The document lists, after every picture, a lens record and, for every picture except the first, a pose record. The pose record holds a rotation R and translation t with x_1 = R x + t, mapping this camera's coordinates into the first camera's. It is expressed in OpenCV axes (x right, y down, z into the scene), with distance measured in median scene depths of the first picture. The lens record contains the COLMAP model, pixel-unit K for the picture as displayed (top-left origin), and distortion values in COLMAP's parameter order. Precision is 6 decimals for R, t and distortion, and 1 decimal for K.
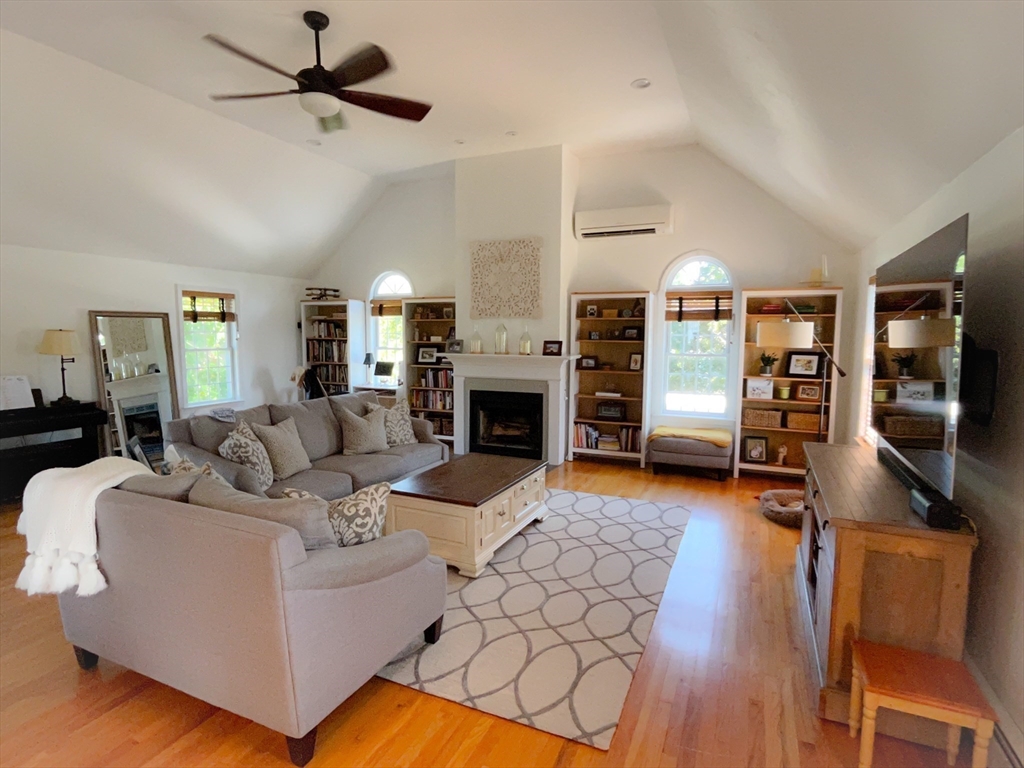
lens RADIAL K [[545.5, 0, 512.7], [0, 545.5, 384.3], [0, 0, 1]] dist [-0.000627, -0.000057]
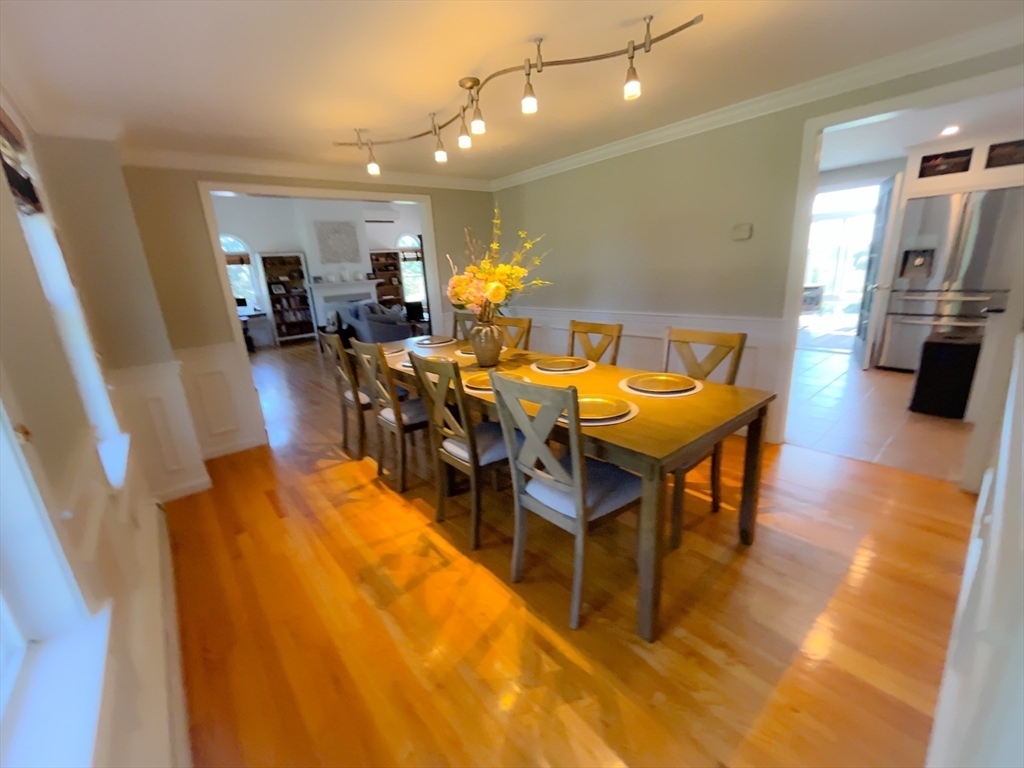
lens RADIAL K [[418.4, 0, 512.2], [0, 418.4, 383.3], [0, 0, 1]] dist [0.001243, -0.000015]
pose [[0.416969, -0.274471, 0.866489, -1.246224], [0.145423, 0.961181, 0.234486, 0.031737], [-0.897212, 0.028234, 0.440697, -0.209939]]
